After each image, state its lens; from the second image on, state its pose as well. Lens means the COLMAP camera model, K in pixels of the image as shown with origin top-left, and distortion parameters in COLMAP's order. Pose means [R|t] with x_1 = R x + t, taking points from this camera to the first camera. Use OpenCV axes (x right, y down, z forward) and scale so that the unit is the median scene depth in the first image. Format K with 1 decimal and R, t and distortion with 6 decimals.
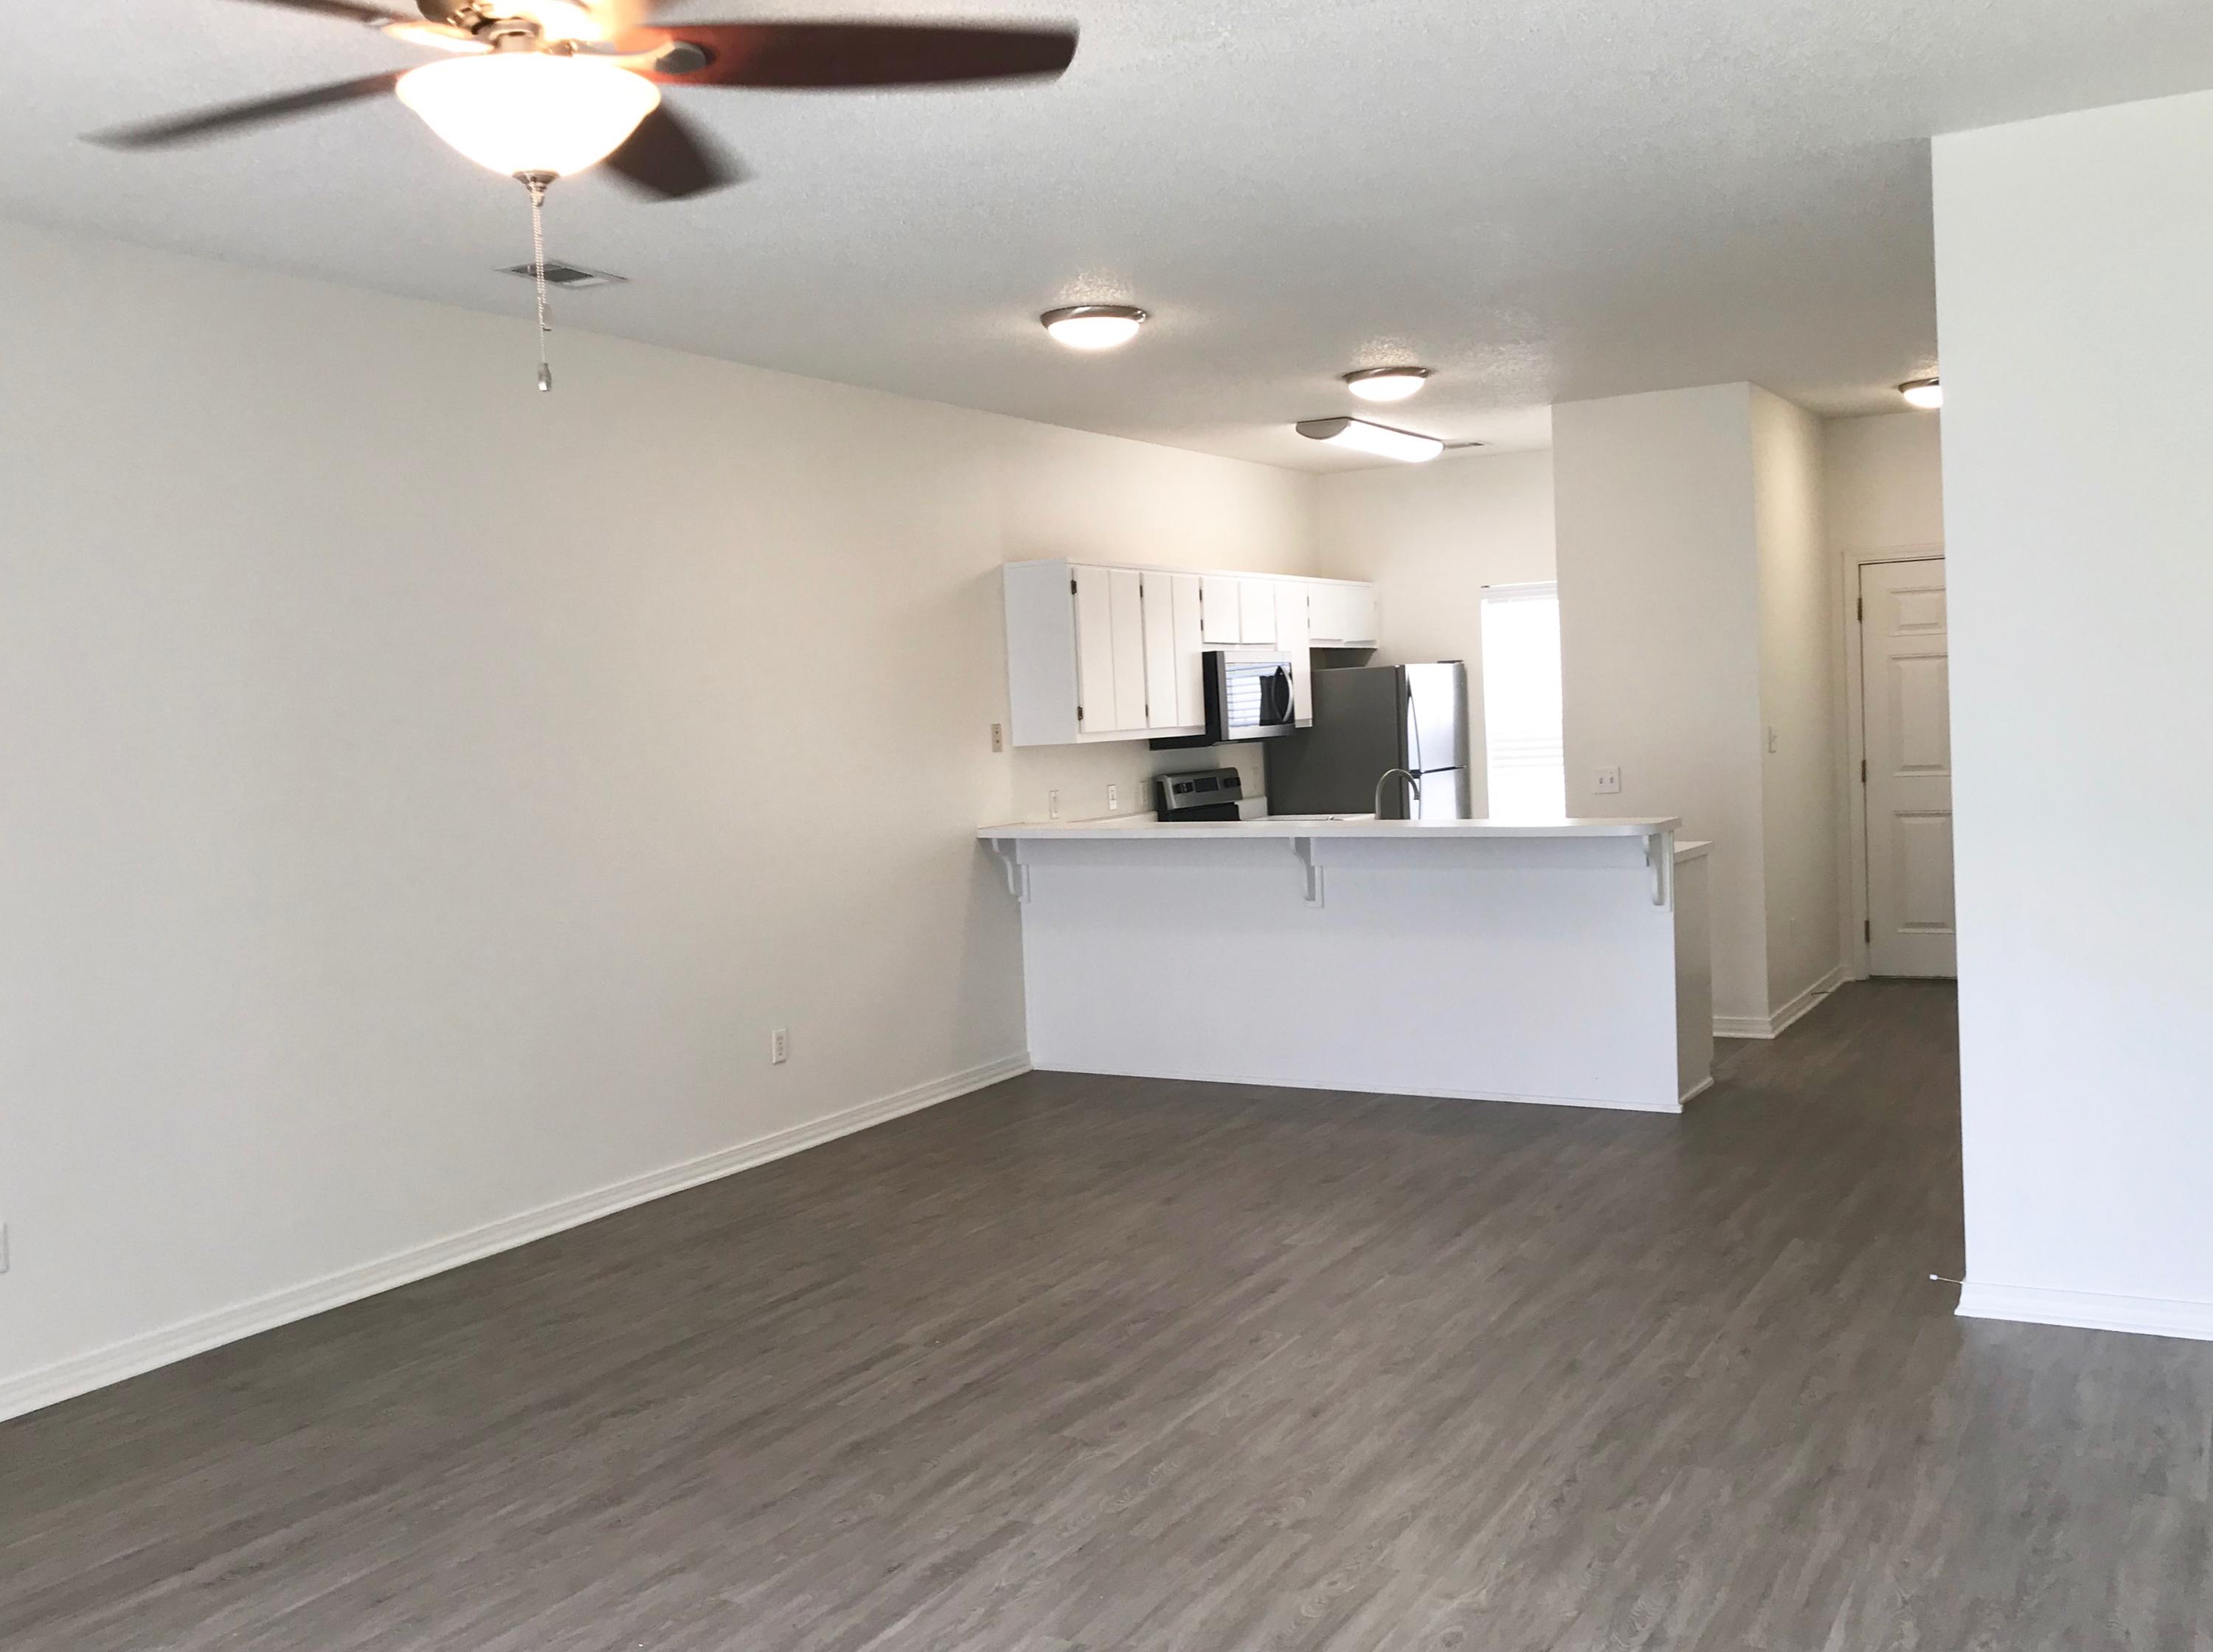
lens RADIAL K [[1814.5, 0, 1111.6], [0, 1814.5, 808.1], [0, 0, 1]] dist [0.011462, -0.006900]
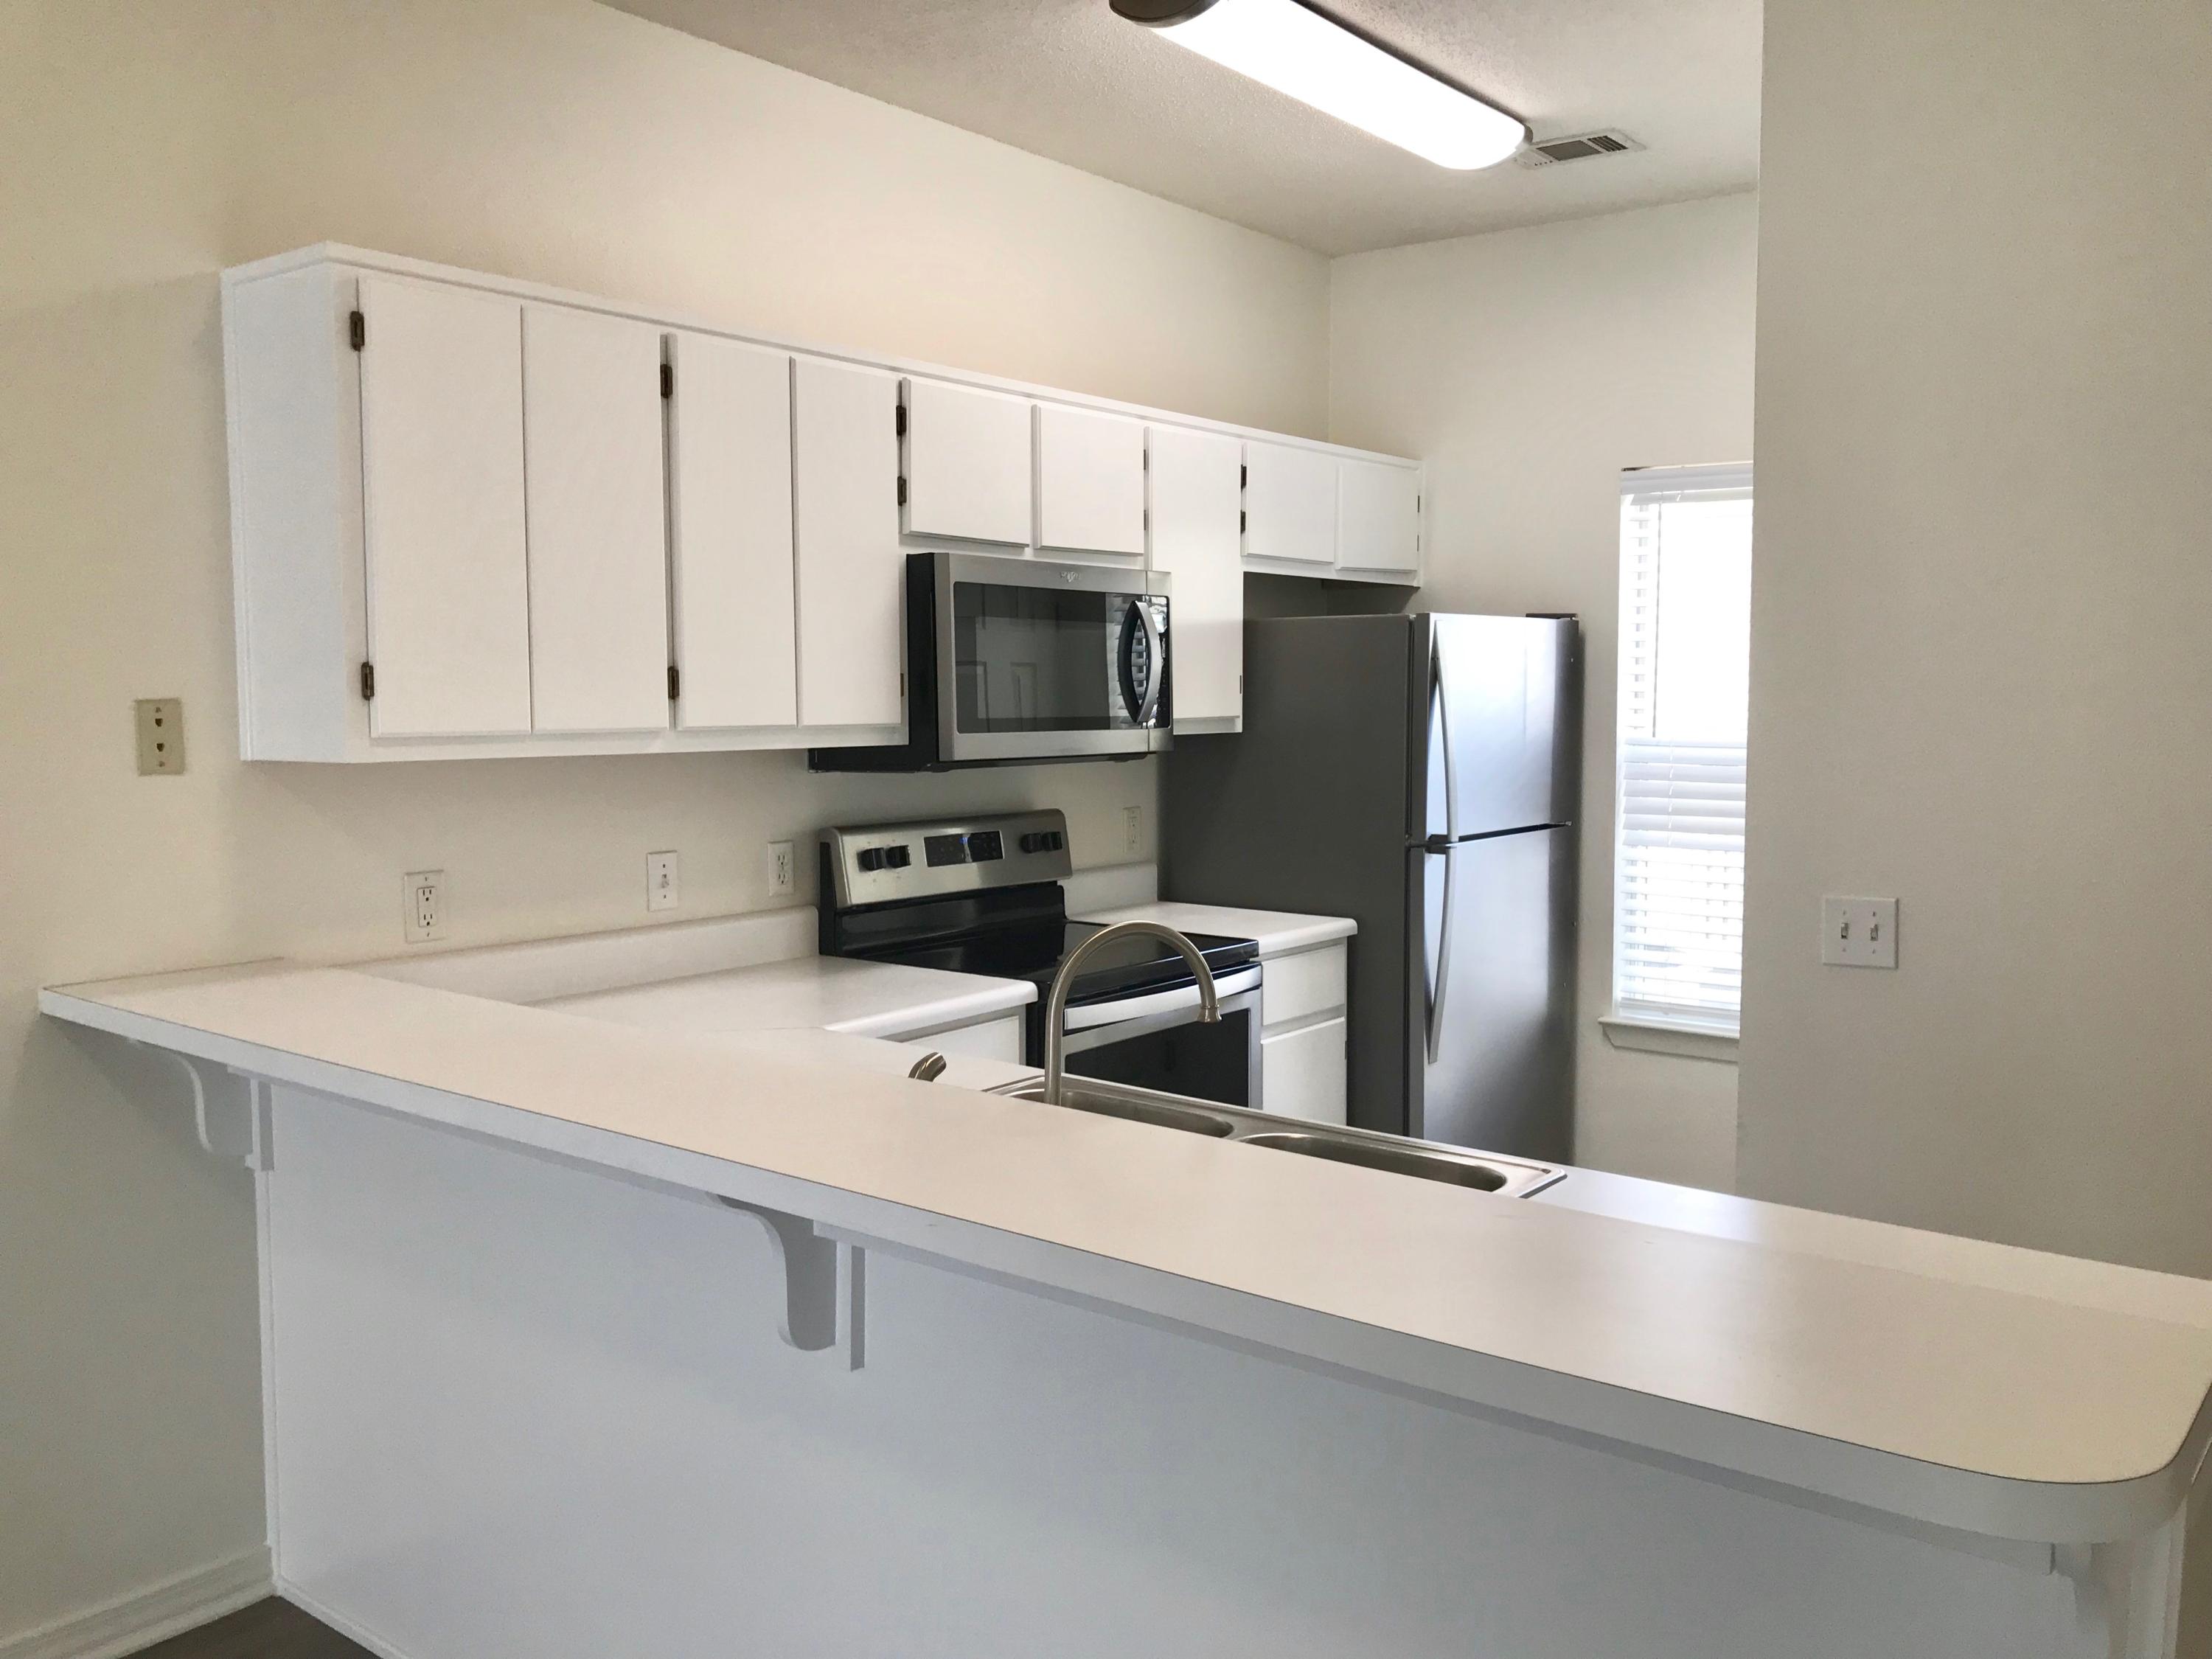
lens RADIAL K [[1813.9, 0, 1111.1], [0, 1813.9, 811.6], [0, 0, 1]] dist [0.011462, -0.006900]
pose [[0.991371, 0.053712, -0.119575, 0.149375], [-0.051446, 0.998434, 0.021967, -0.035657], [0.120568, -0.015626, 0.992582, 0.558457]]
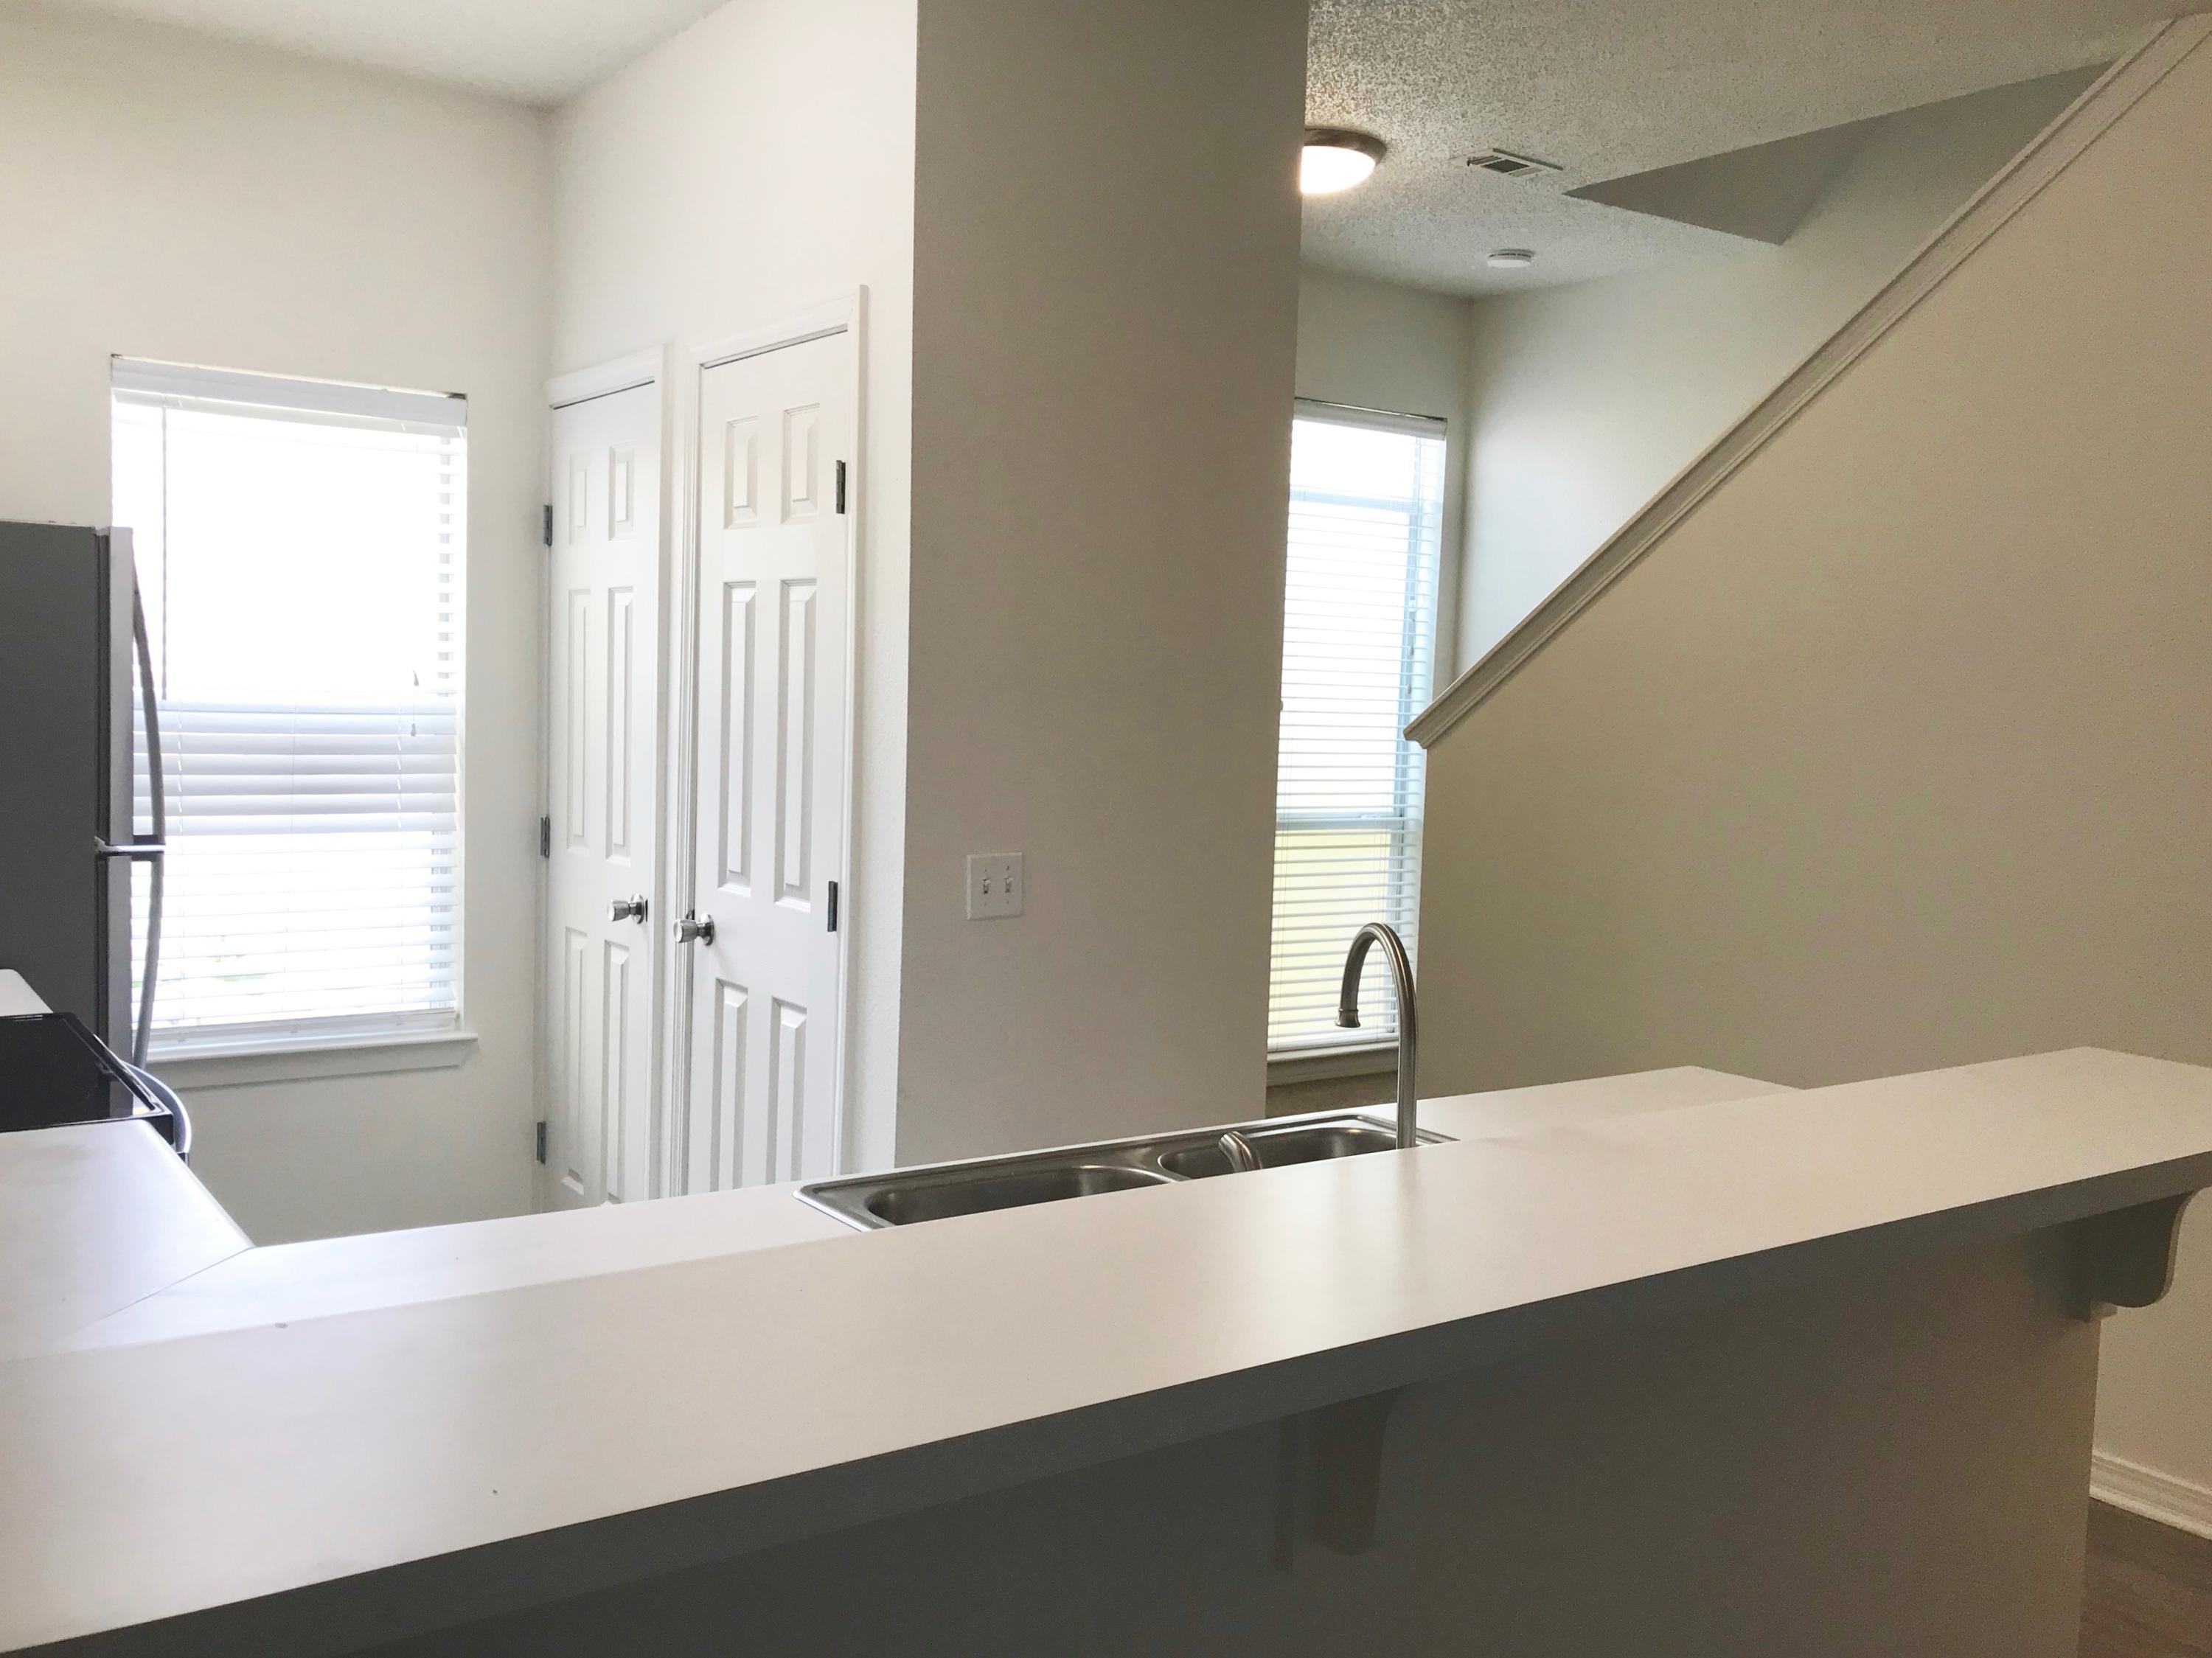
lens RADIAL K [[1813.7, 0, 1111.1], [0, 1813.7, 811.1], [0, 0, 1]] dist [0.011462, -0.006900]
pose [[0.366663, 0.000829, 0.930354, -0.079122], [-0.004182, 0.999991, 0.000757, -0.028906], [-0.930345, -0.004168, 0.366663, 0.747302]]
